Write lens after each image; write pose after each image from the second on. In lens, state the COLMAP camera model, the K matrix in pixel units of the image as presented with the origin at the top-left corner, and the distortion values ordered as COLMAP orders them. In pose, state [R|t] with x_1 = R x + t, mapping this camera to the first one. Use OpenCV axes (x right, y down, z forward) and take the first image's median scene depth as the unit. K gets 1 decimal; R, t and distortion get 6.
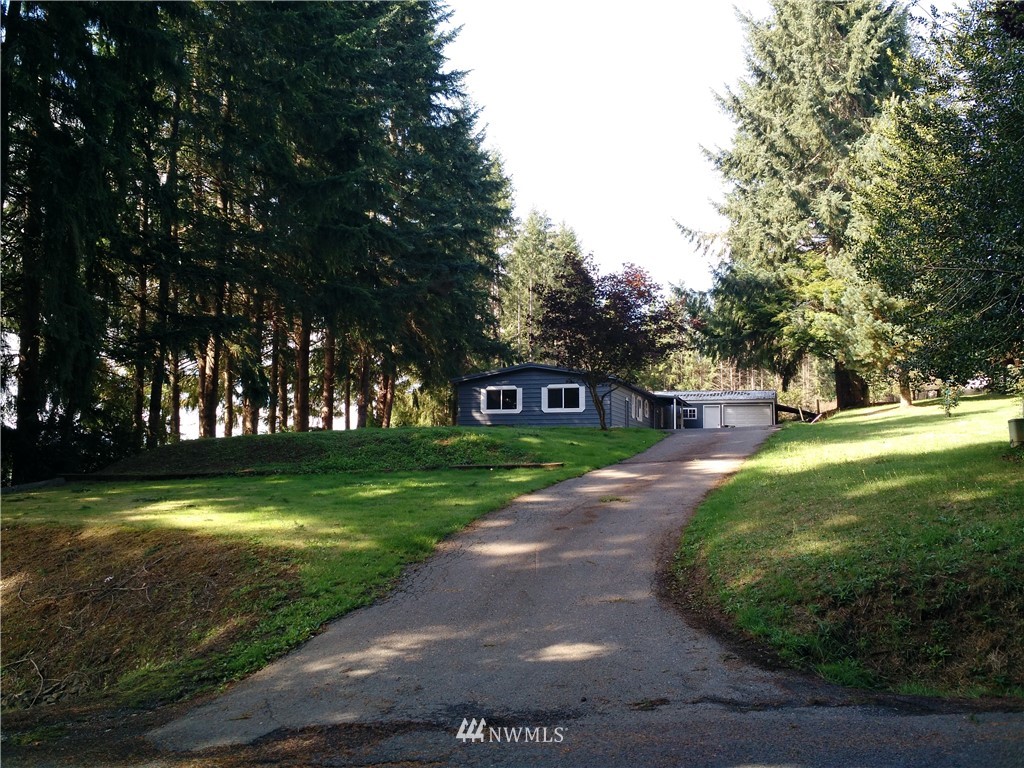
lens RADIAL K [[953.4, 0, 512.0], [0, 953.4, 384.0], [0, 0, 1]] dist [0.094622, -0.242965]
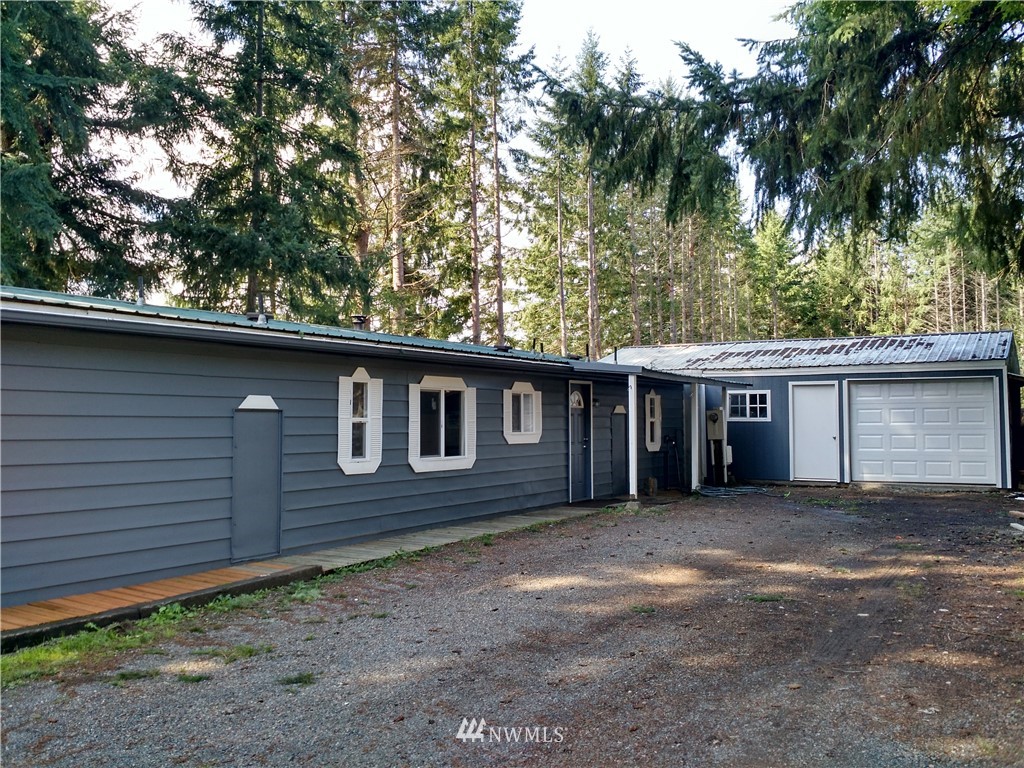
lens RADIAL K [[957.5, 0, 504.1], [0, 957.5, 379.0], [0, 0, 1]] dist [0.137459, -0.363456]
pose [[0.975273, -0.021660, -0.219940, 0.593738], [0.032138, 0.998507, 0.044175, 0.007712], [0.218655, -0.050151, 0.974513, 2.136599]]
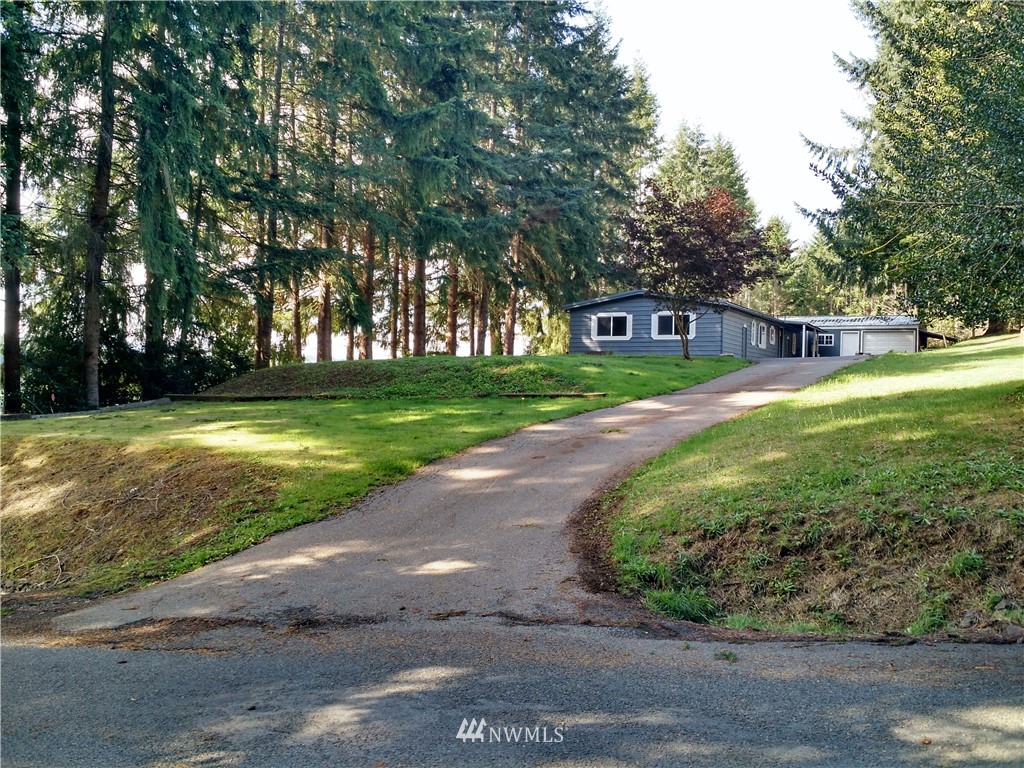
lens RADIAL K [[957.5, 0, 504.1], [0, 957.5, 379.0], [0, 0, 1]] dist [0.137459, -0.363456]
pose [[0.983121, 0.013690, -0.182442, 0.157698], [0.000155, 0.997134, 0.075659, -0.011531], [0.182954, -0.074410, 0.980301, -0.031072]]
